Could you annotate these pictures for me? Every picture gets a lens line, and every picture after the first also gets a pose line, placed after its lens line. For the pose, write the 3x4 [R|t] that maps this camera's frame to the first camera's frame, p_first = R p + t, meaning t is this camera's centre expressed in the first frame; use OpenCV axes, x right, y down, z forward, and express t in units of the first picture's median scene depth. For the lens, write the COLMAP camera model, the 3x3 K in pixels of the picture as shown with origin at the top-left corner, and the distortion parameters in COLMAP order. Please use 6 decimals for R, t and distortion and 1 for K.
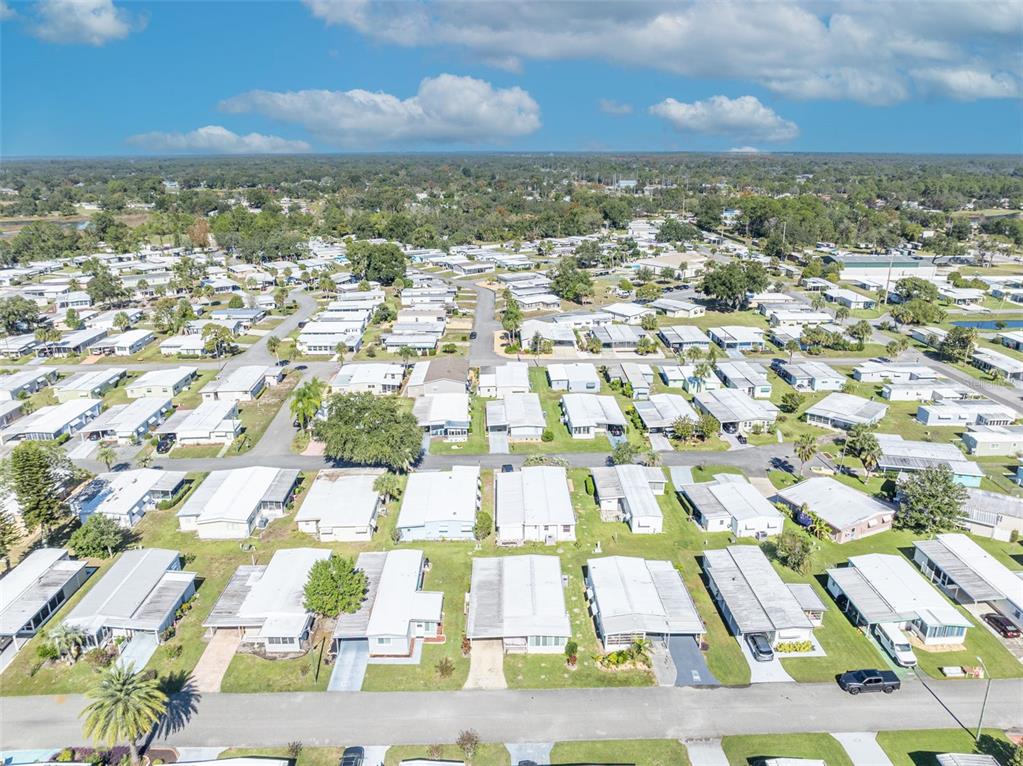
lens RADIAL K [[718.2, 0, 511.5], [0, 718.2, 383.0], [0, 0, 1]] dist [-0.032134, -0.003335]
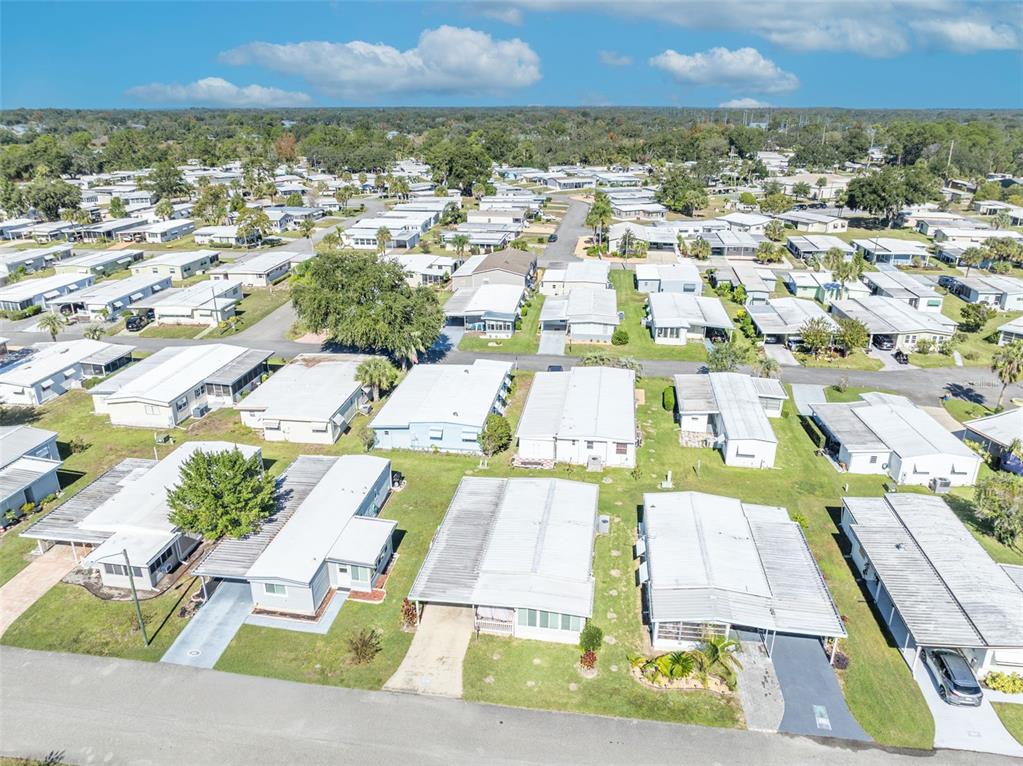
lens RADIAL K [[719.2, 0, 511.5], [0, 719.2, 383.0], [0, 0, 1]] dist [-0.046918, 0.020015]
pose [[0.986509, 0.062543, -0.151288, 0.063683], [-0.054113, 0.996778, 0.059212, 0.096779], [0.154504, -0.050226, 0.986715, 0.303538]]
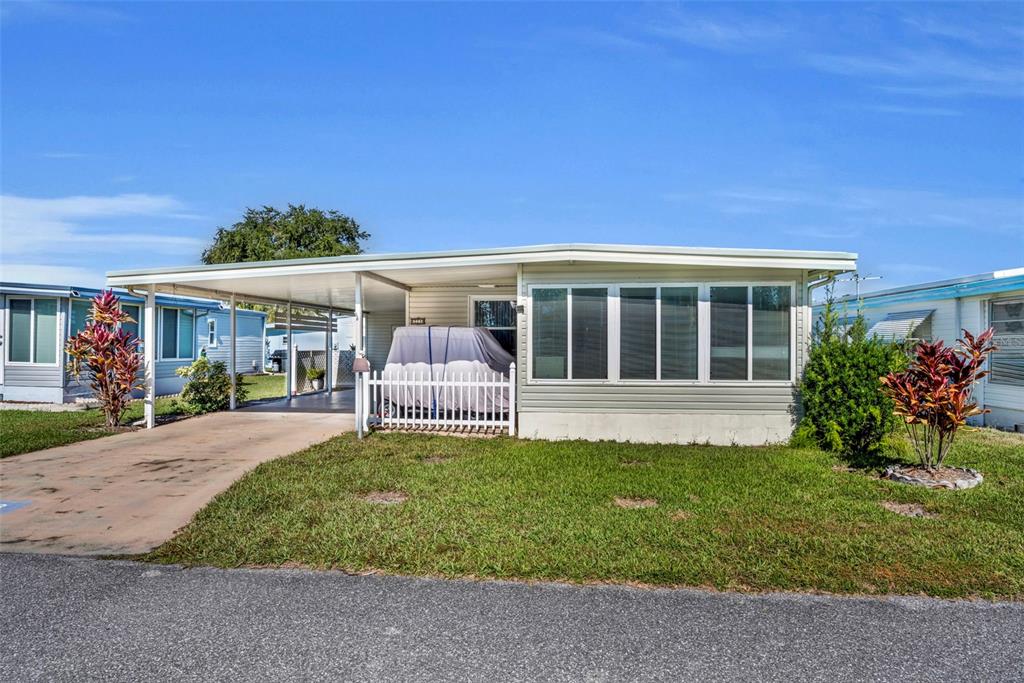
lens RADIAL K [[616.4, 0, 512.0], [0, 616.4, 341.5], [0, 0, 1]] dist [0.000700, -0.000413]
pose [[0.991844, 0.005238, -0.127346, 0.025114], [-0.044174, 0.951351, -0.304926, 0.269804], [0.119554, 0.308065, 0.943824, 0.596372]]
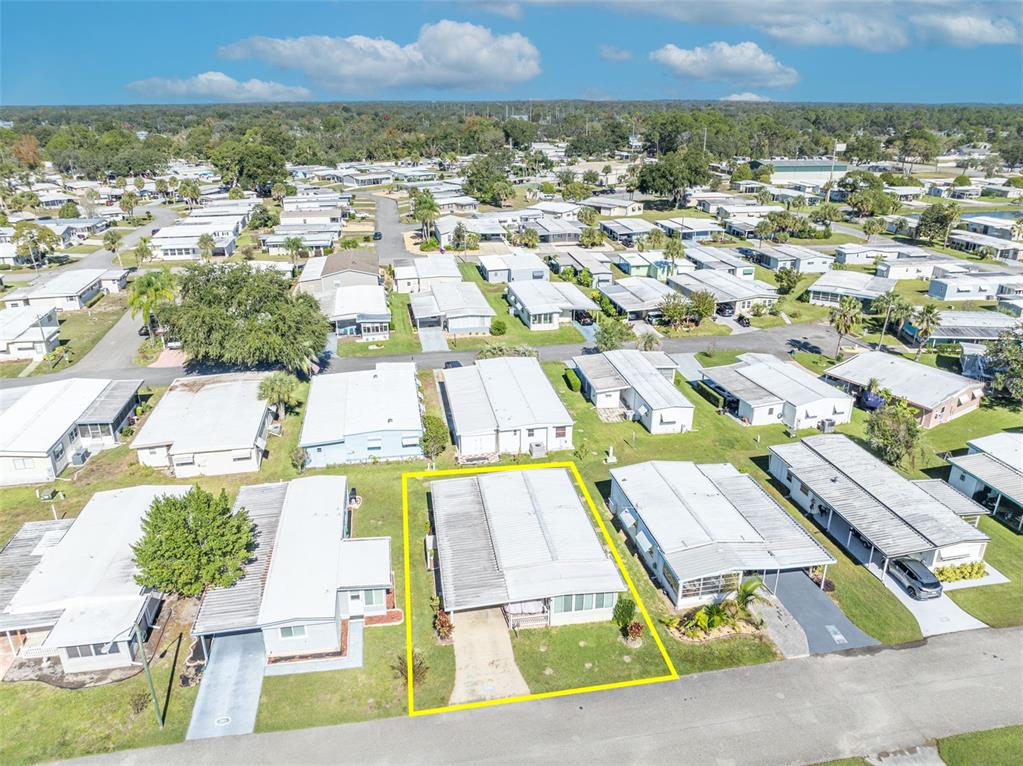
lens RADIAL K [[719.2, 0, 511.5], [0, 719.2, 383.0], [0, 0, 1]] dist [-0.046918, 0.020015]
pose [[0.987891, -0.054673, 0.145197, -0.055183], [0.045663, 0.996861, 0.064676, 0.097519], [-0.148277, -0.057263, 0.987287, 0.302648]]
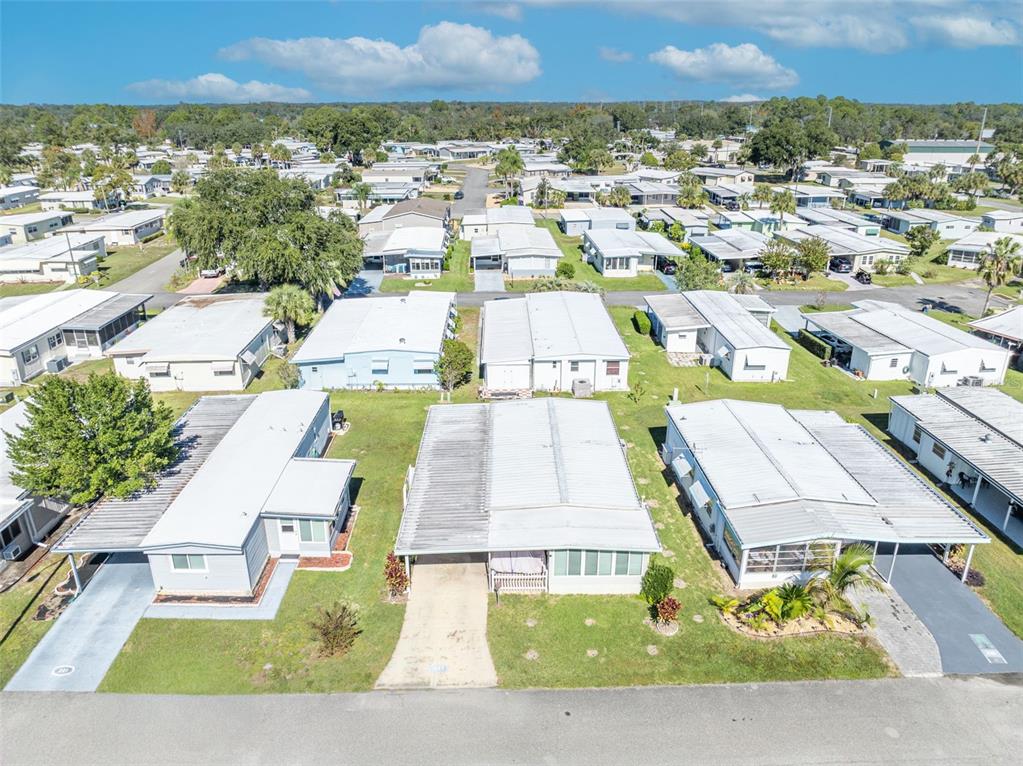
lens RADIAL K [[719.2, 0, 511.5], [0, 719.2, 383.0], [0, 0, 1]] dist [-0.046918, 0.020015]
pose [[0.999992, 0.001484, 0.003661, -0.000044], [-0.001695, 0.998296, 0.058335, 0.159801], [-0.003568, -0.058341, 0.998290, 0.409043]]
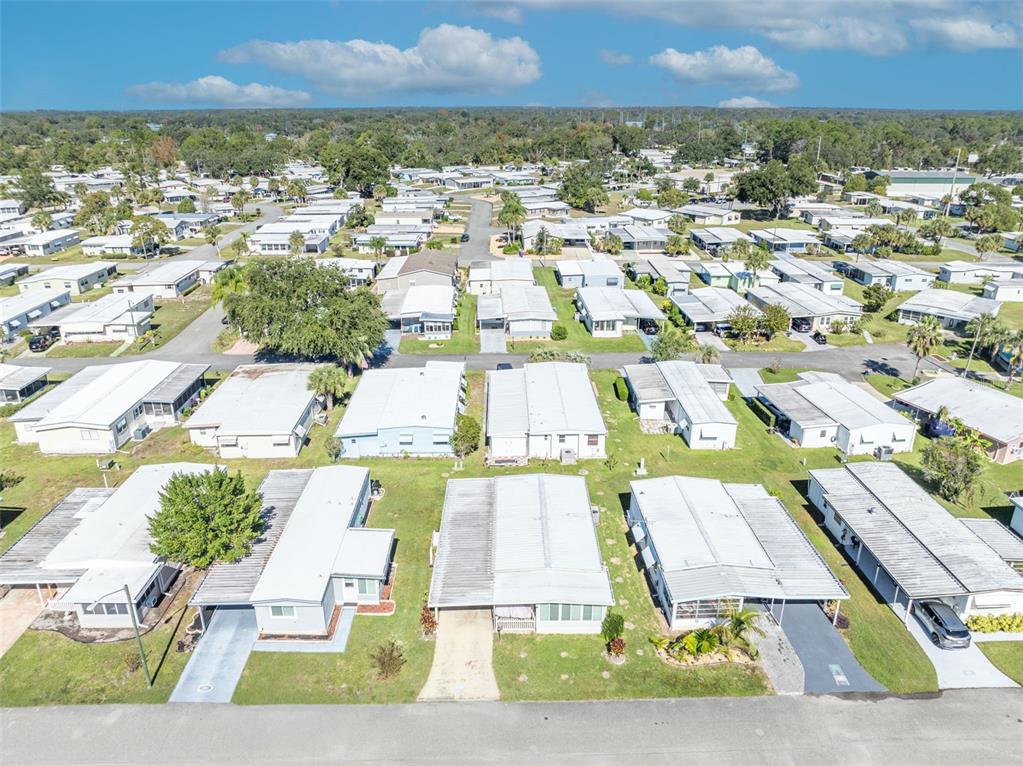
lens RADIAL K [[719.2, 0, 511.5], [0, 719.2, 383.0], [0, 0, 1]] dist [-0.046918, 0.020015]
pose [[0.999994, 0.003562, 0.000001, 0.001549], [-0.003557, 0.998516, 0.054337, 0.100130], [0.000193, -0.054336, 0.998523, 0.298931]]
